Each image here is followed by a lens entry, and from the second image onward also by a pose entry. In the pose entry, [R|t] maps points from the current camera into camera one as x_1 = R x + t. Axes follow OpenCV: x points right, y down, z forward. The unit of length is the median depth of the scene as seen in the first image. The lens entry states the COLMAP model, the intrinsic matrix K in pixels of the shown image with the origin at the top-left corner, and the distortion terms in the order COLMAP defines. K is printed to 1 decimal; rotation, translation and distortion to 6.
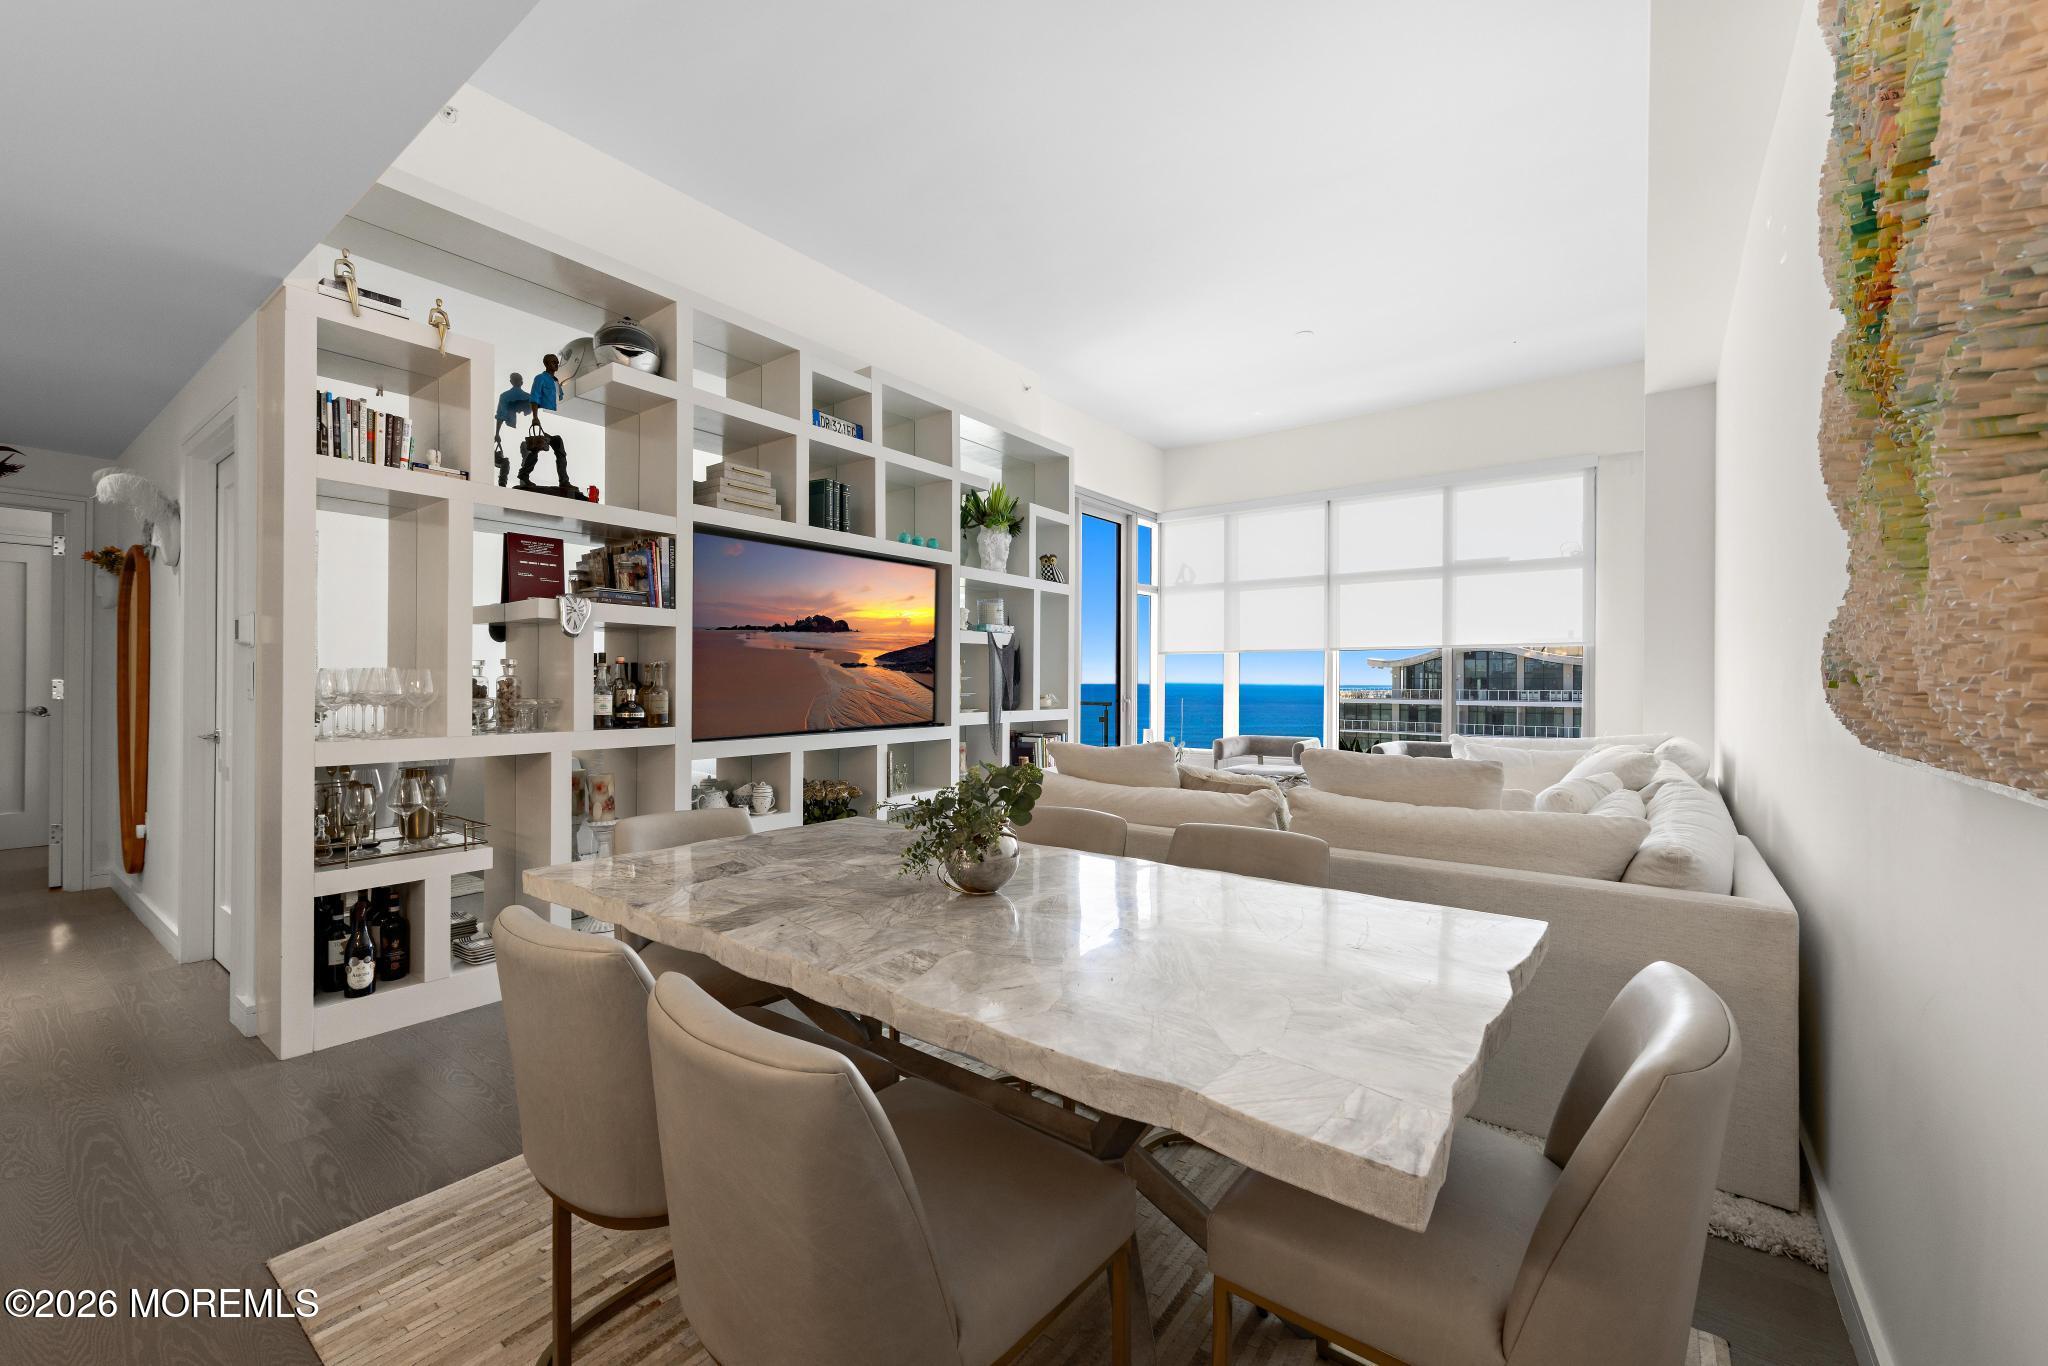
lens RADIAL K [[824.0, 0, 1013.4], [0, 824.0, 677.0], [0, 0, 1]] dist [-0.003219, -0.000187]
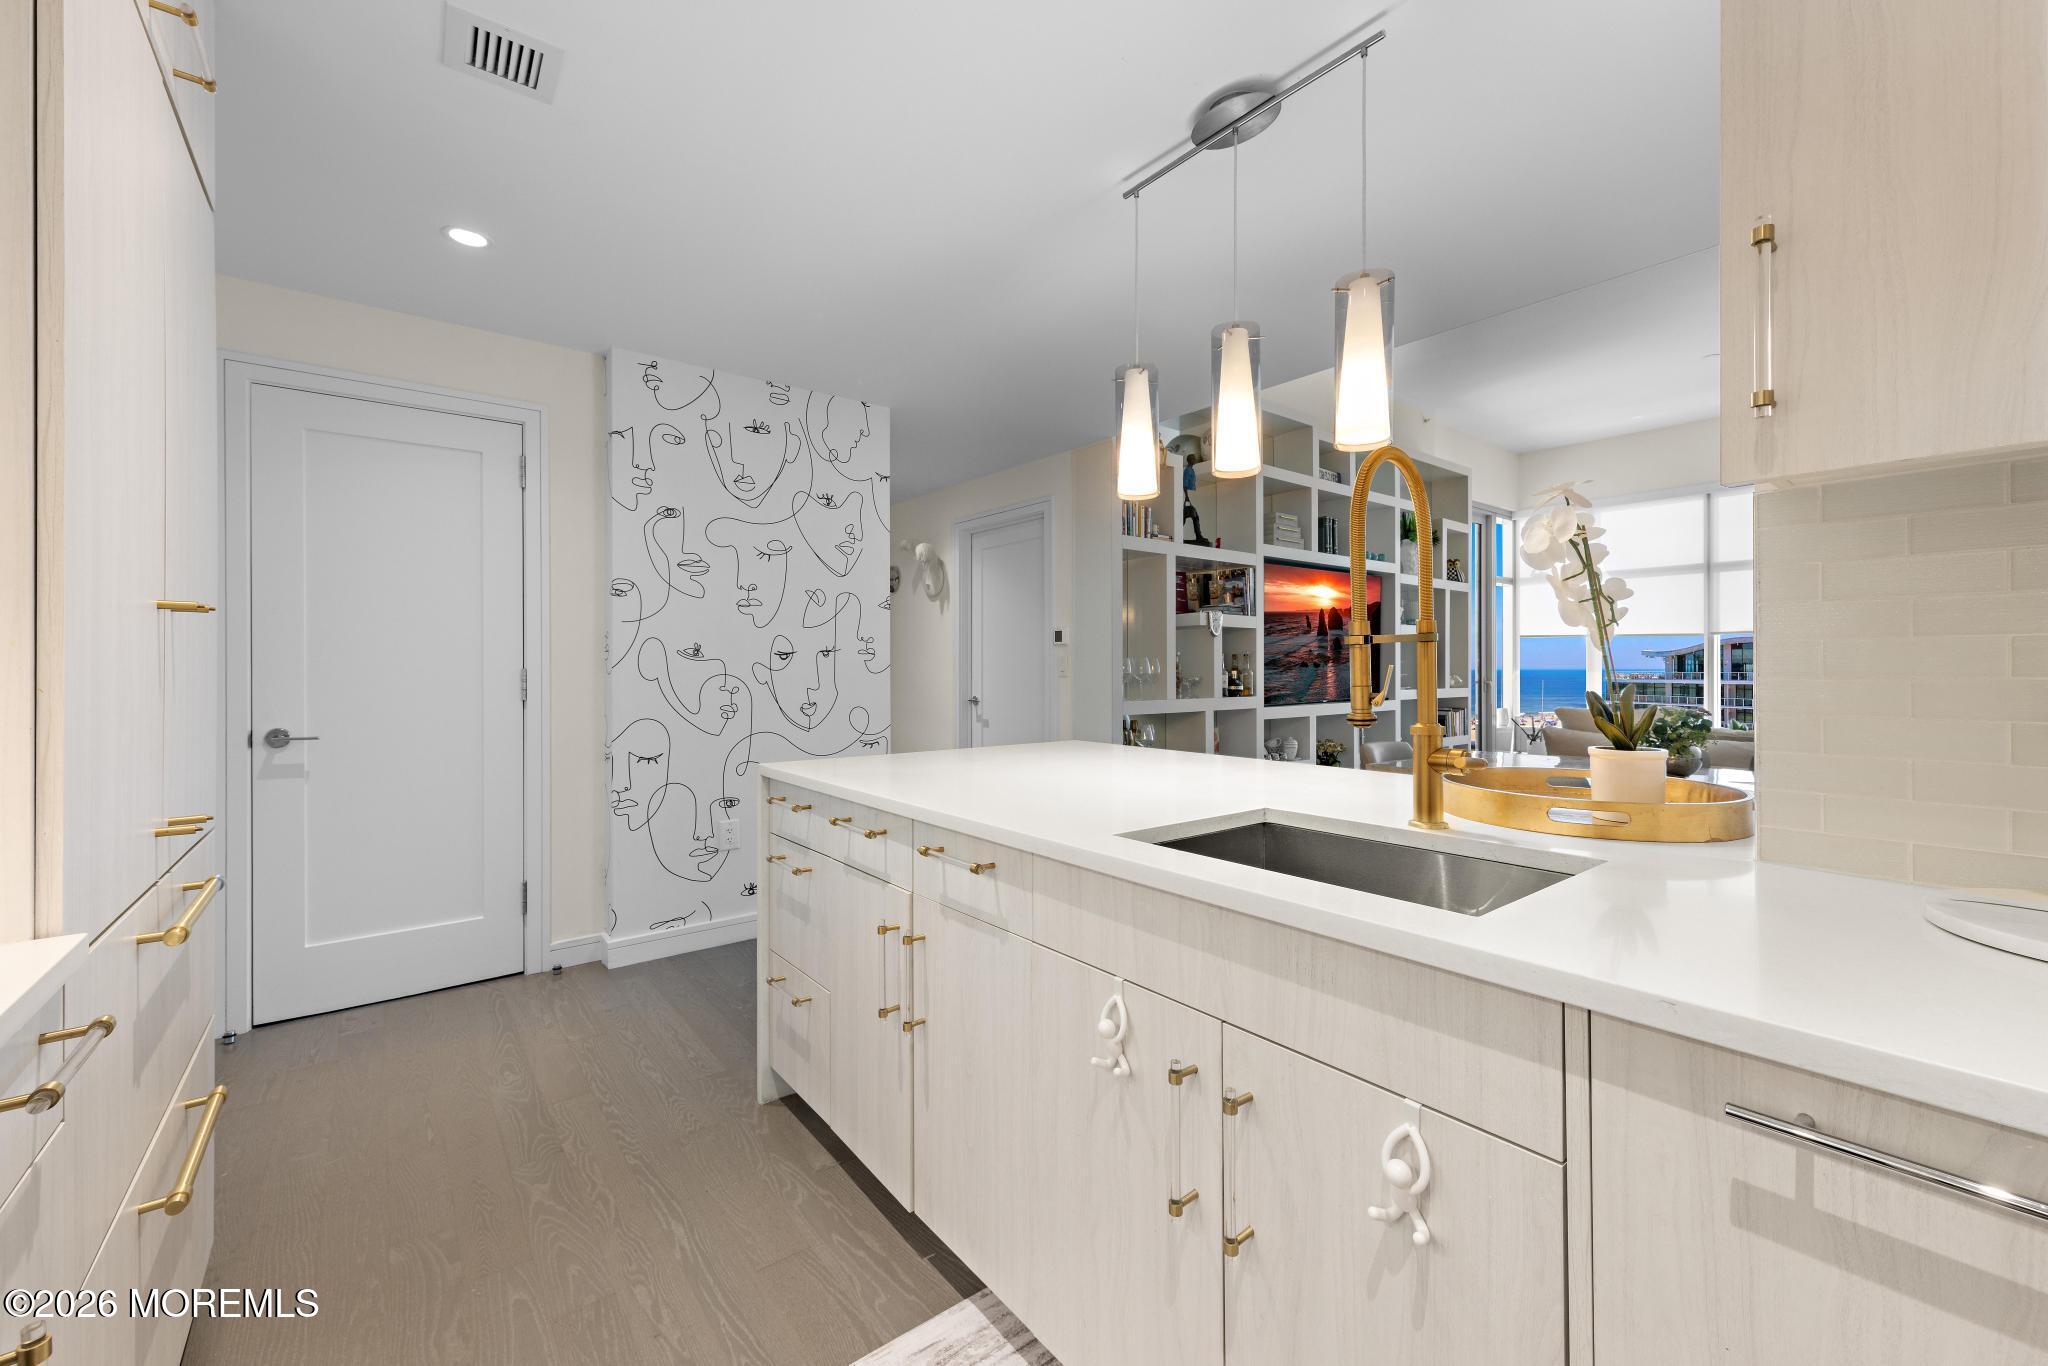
lens RADIAL K [[824.0, 0, 1013.8], [0, 824.0, 676.3], [0, 0, 1]] dist [-0.003219, -0.000187]
pose [[0.968393, -0.006495, -0.249344, -0.398027], [0.009330, 0.999905, 0.010188, 0.005176], [0.249254, -0.012192, 0.968361, -0.459024]]
